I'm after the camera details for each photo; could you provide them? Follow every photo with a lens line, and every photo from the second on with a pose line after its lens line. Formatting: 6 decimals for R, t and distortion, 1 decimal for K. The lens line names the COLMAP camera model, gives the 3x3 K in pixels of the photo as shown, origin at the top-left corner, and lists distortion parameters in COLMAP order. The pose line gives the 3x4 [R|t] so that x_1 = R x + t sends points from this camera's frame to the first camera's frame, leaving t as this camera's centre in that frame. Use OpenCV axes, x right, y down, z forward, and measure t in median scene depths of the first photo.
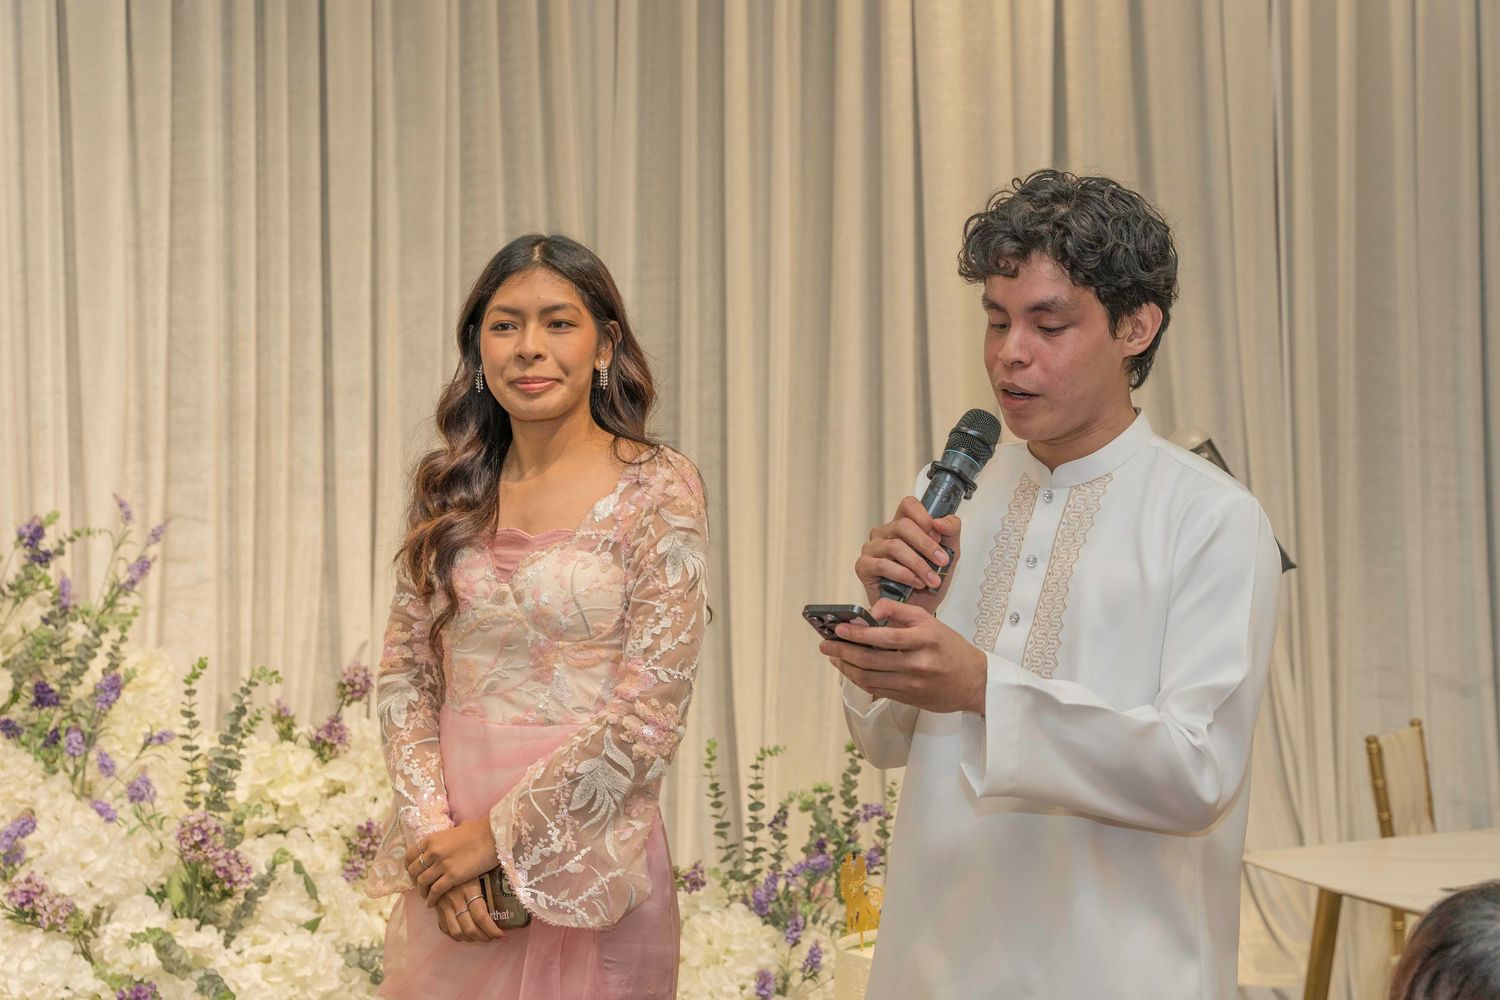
lens RADIAL K [[2332.5, 0, 749.9], [0, 2332.5, 502.1], [0, 0, 1]] dist [0.048276, 0.046150]
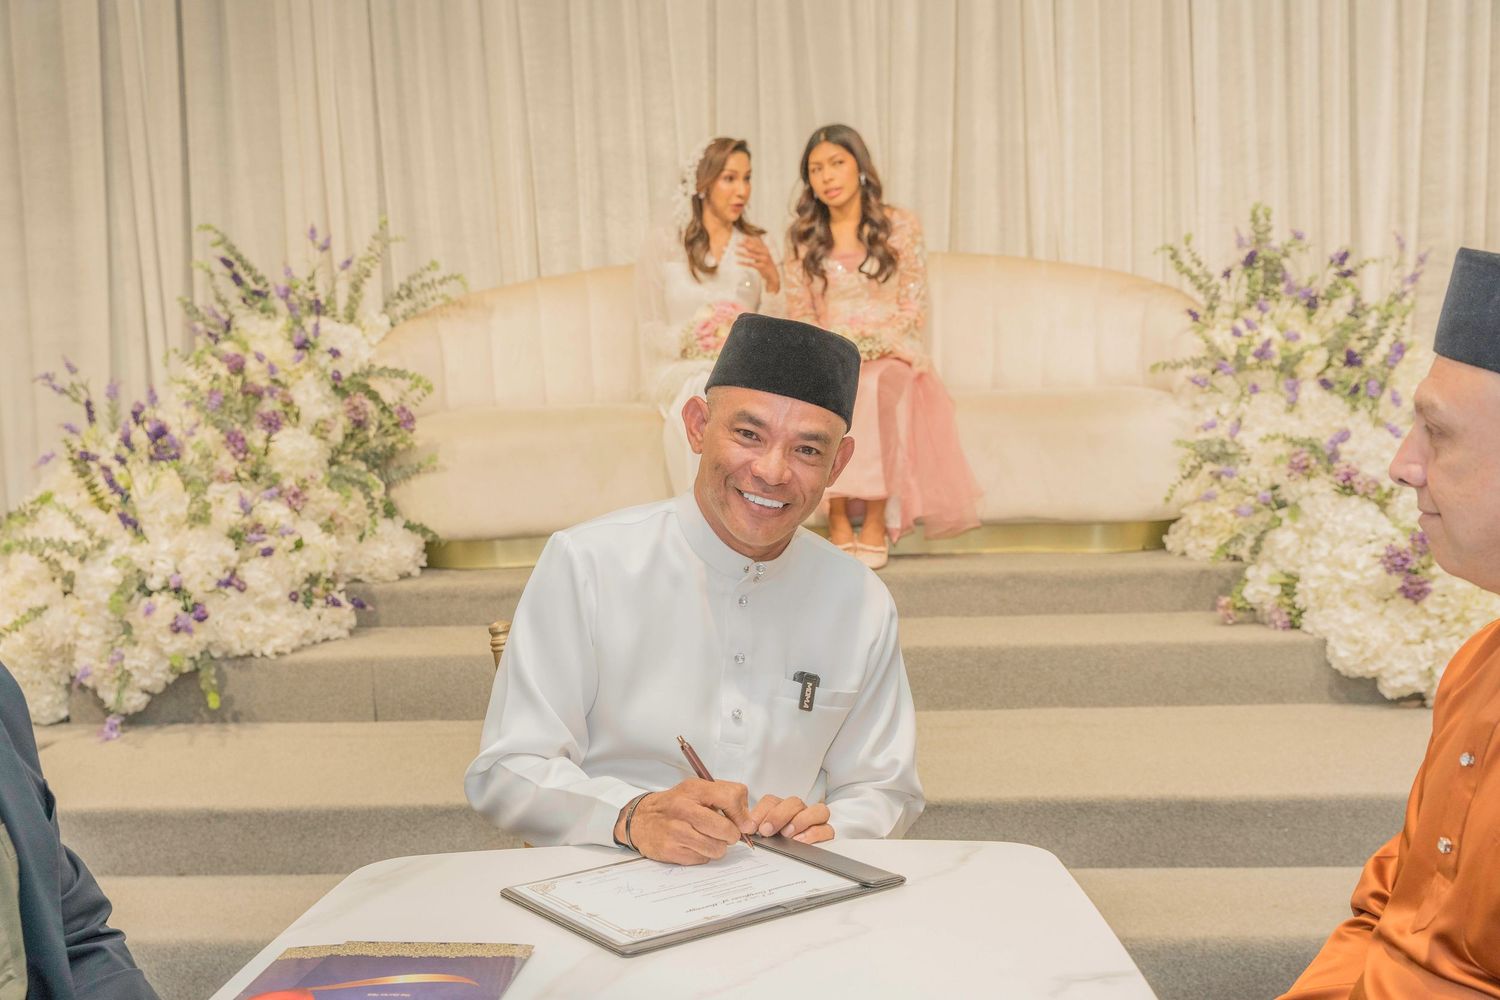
lens RADIAL K [[1813.9, 0, 750.0], [0, 1813.9, 500.0], [0, 0, 1]] dist [0.018469, 0.001316]
pose [[0.842062, 0.034690, -0.538264, 0.009176], [0.017652, 0.995623, 0.091780, 0.052669], [0.539091, -0.086786, 0.837764, -0.192927]]
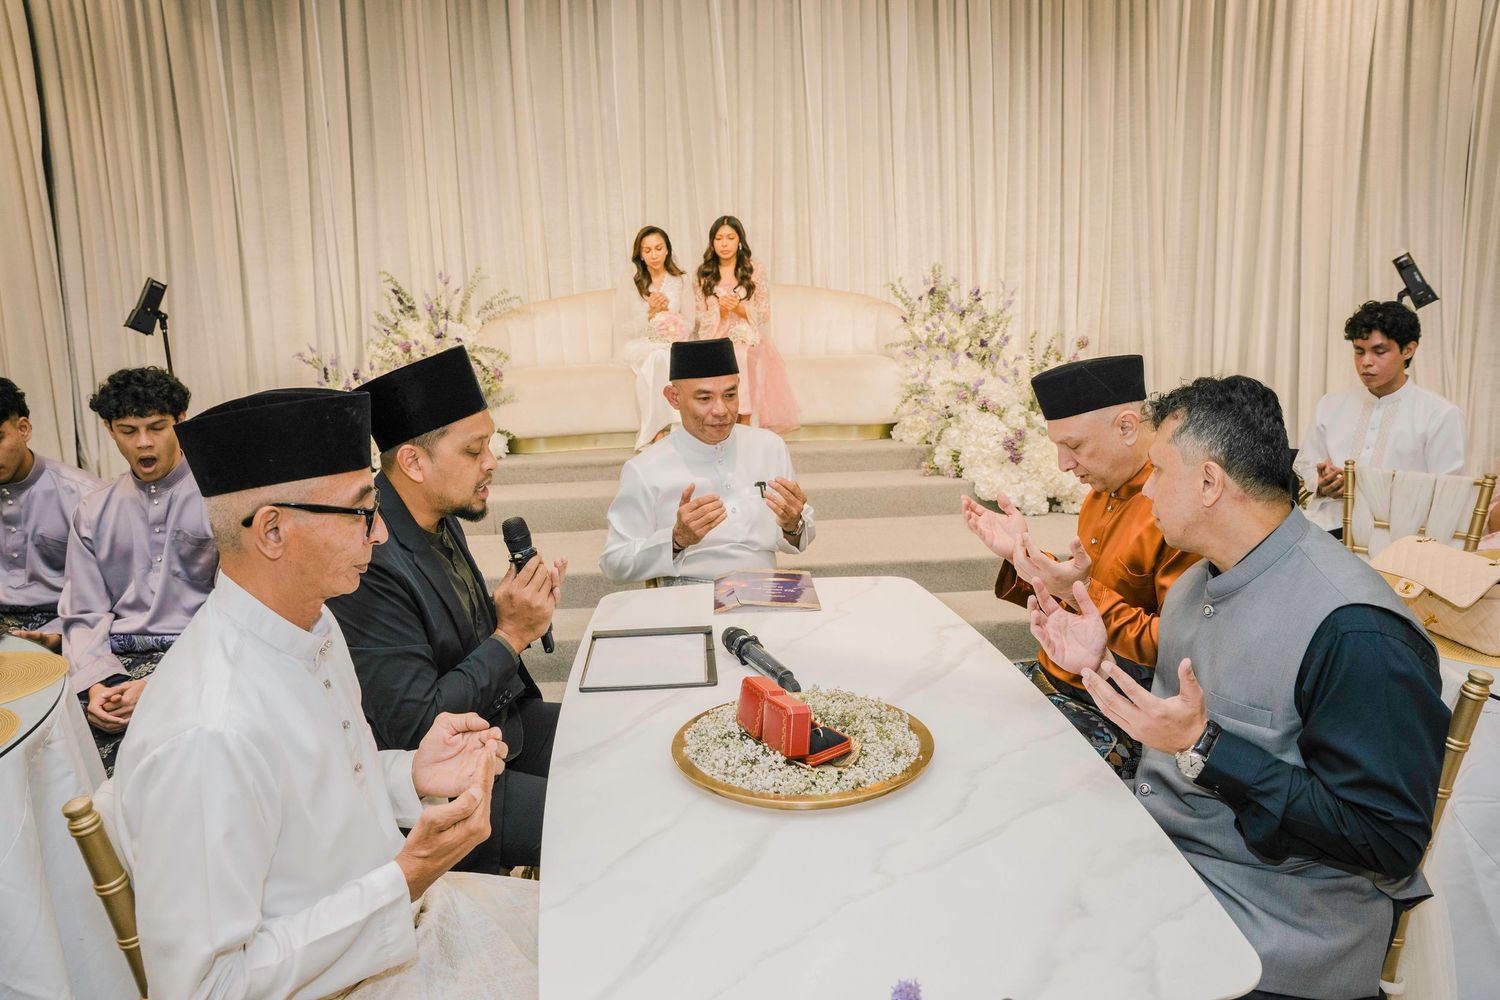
lens RADIAL K [[1026.5, 0, 750.0], [0, 1026.5, 500.0], [0, 0, 1]] dist [-0.179659, 0.132555]
pose [[0.907683, 0.065050, -0.414584, -0.012192], [0.013979, 0.982678, 0.184791, 0.031406], [0.419423, -0.173527, 0.891051, -0.315736]]
